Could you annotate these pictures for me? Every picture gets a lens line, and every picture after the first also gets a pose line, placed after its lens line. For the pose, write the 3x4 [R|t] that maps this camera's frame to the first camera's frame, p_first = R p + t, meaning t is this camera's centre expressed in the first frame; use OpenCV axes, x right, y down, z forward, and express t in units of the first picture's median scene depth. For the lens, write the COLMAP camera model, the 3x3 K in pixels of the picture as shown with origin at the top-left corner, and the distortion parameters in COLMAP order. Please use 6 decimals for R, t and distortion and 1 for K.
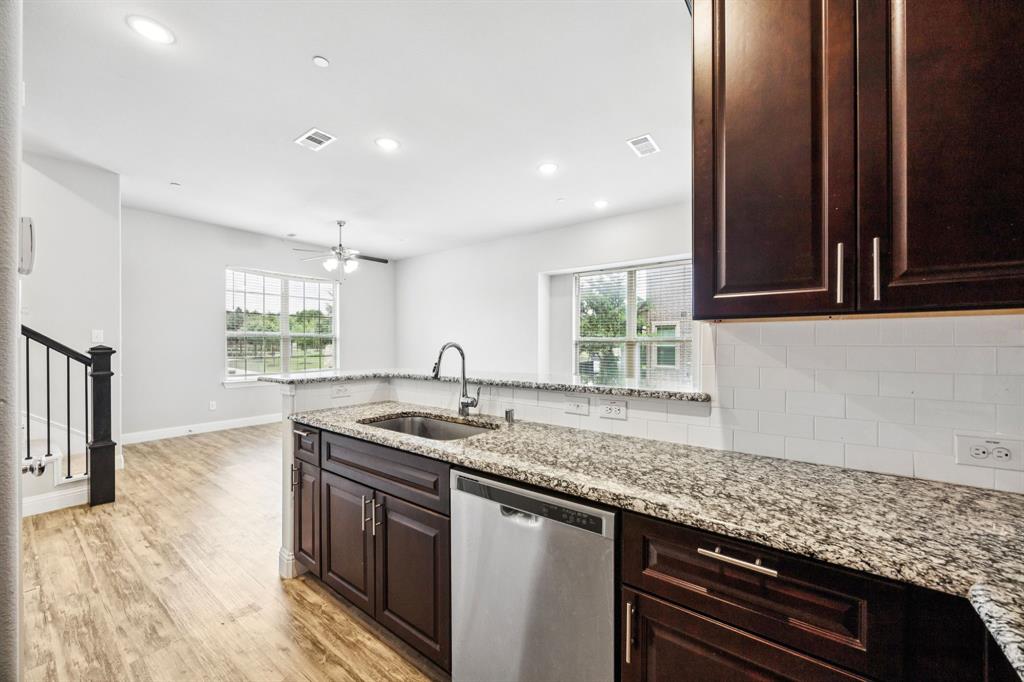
lens RADIAL K [[393.0, 0, 511.9], [0, 393.0, 342.5], [0, 0, 1]] dist [-0.001170, -0.000874]
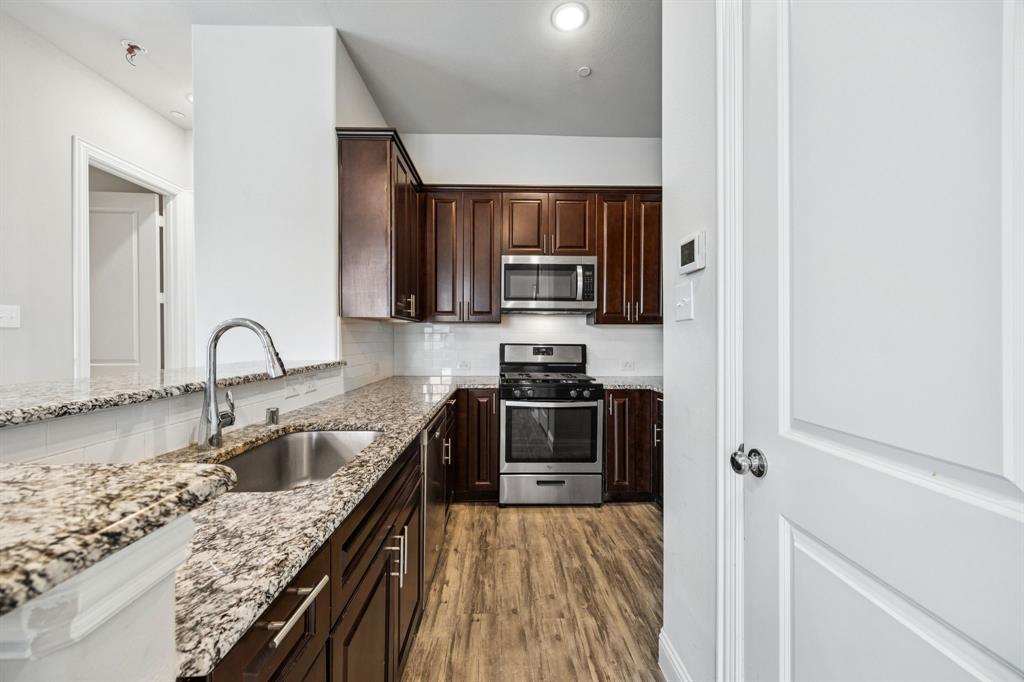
lens RADIAL K [[393.0, 0, 511.6], [0, 393.0, 340.1], [0, 0, 1]] dist [-0.001170, -0.000874]
pose [[-0.631257, -0.006128, 0.775549, -1.738931], [-0.007067, 0.999973, 0.002150, 0.057875], [-0.775541, -0.004124, -0.631283, 2.180443]]
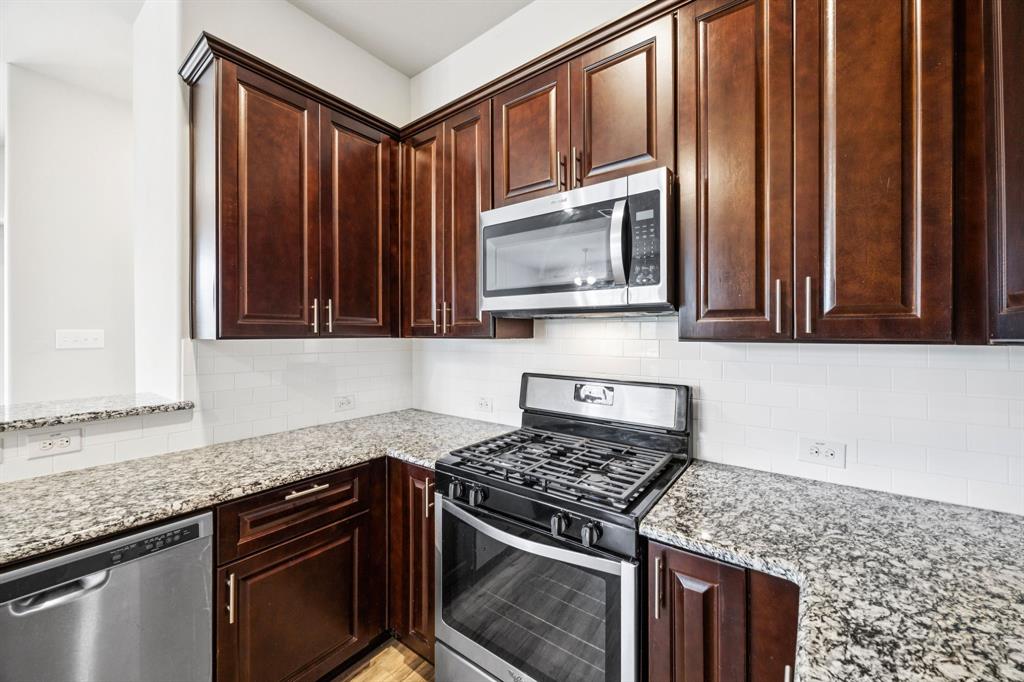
lens RADIAL K [[393.0, 0, 511.4], [0, 393.0, 333.7], [0, 0, 1]] dist [-0.001170, -0.000874]
pose [[-0.011956, 0.003683, 0.999922, -0.919372], [-0.005677, 0.999977, -0.003751, -0.091915], [-0.999912, -0.005721, -0.011935, 0.132735]]
